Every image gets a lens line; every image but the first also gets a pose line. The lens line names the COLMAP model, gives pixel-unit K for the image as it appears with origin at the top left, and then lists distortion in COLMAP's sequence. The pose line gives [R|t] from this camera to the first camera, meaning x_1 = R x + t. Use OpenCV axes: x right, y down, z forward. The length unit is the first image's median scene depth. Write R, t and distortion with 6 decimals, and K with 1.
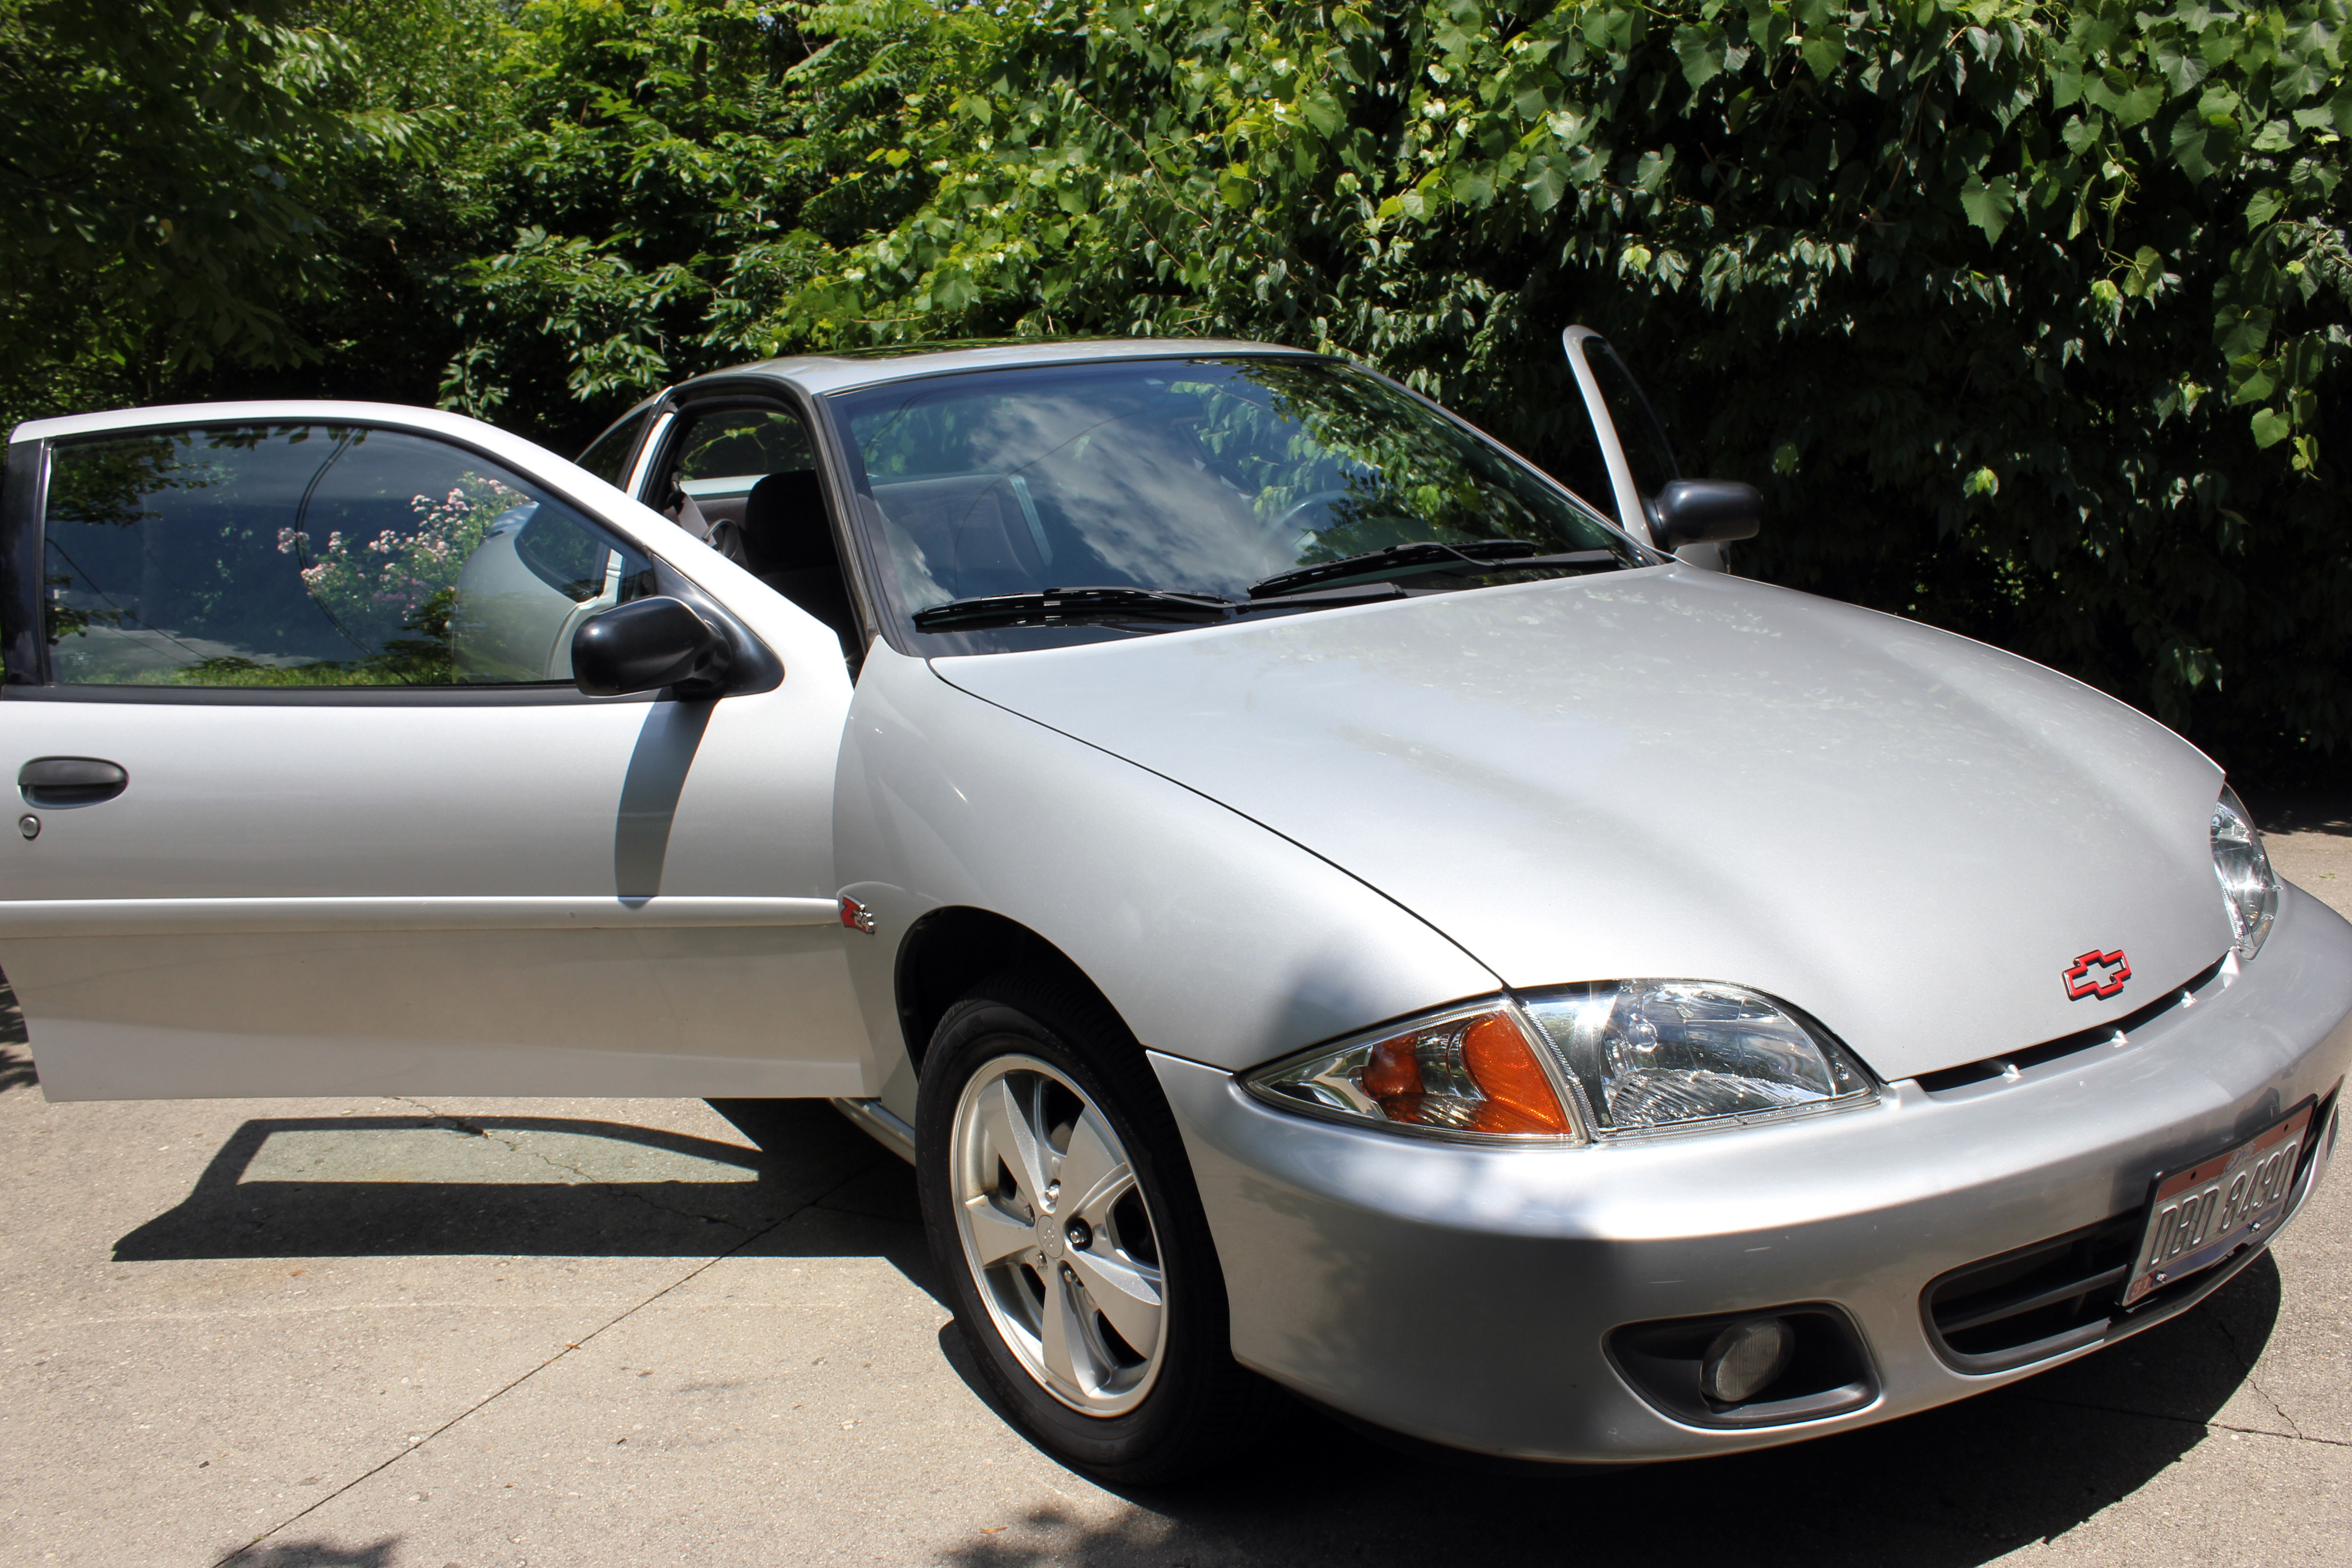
lens RADIAL K [[1906.9, 0, 1201.7], [0, 1906.9, 785.7], [0, 0, 1]] dist [-0.164196, 0.134342]
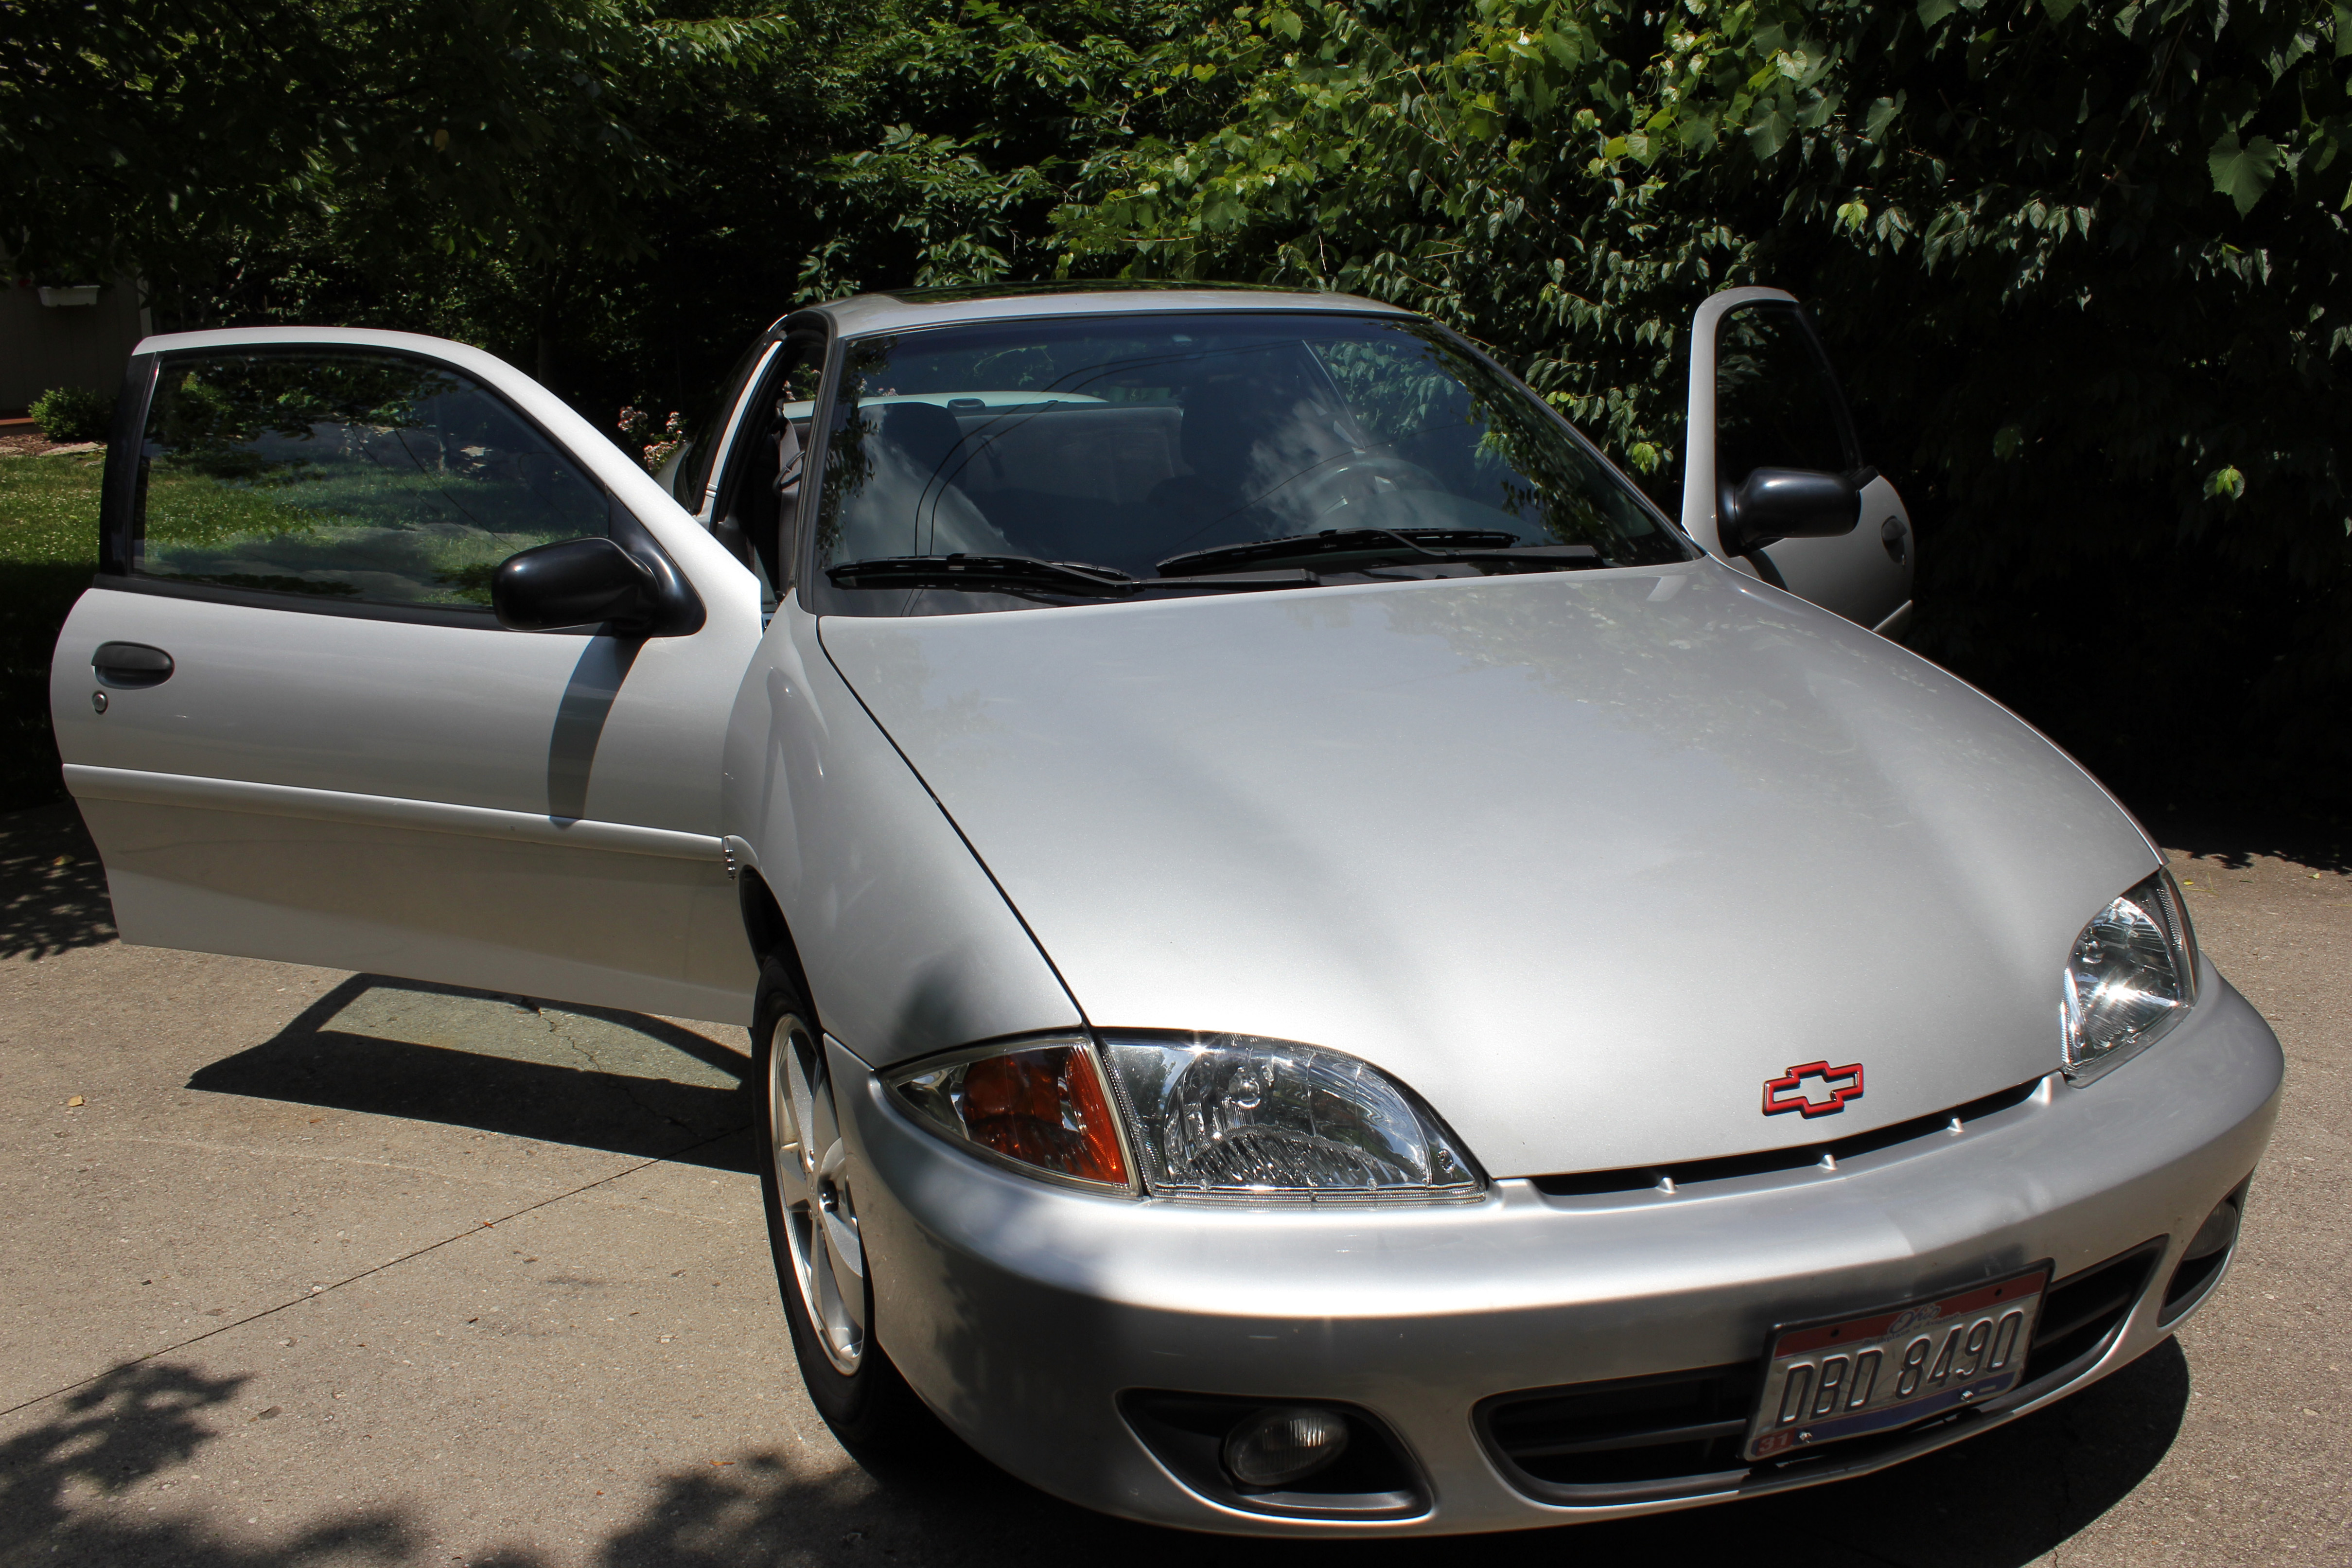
lens RADIAL K [[1906.9, 0, 1201.7], [0, 1906.9, 785.7], [0, 0, 1]] dist [-0.164196, 0.134342]
pose [[0.971958, 0.095647, -0.214826, 0.163568], [-0.084905, 0.994658, 0.058708, -0.030648], [0.219293, -0.038822, 0.974886, 0.027391]]
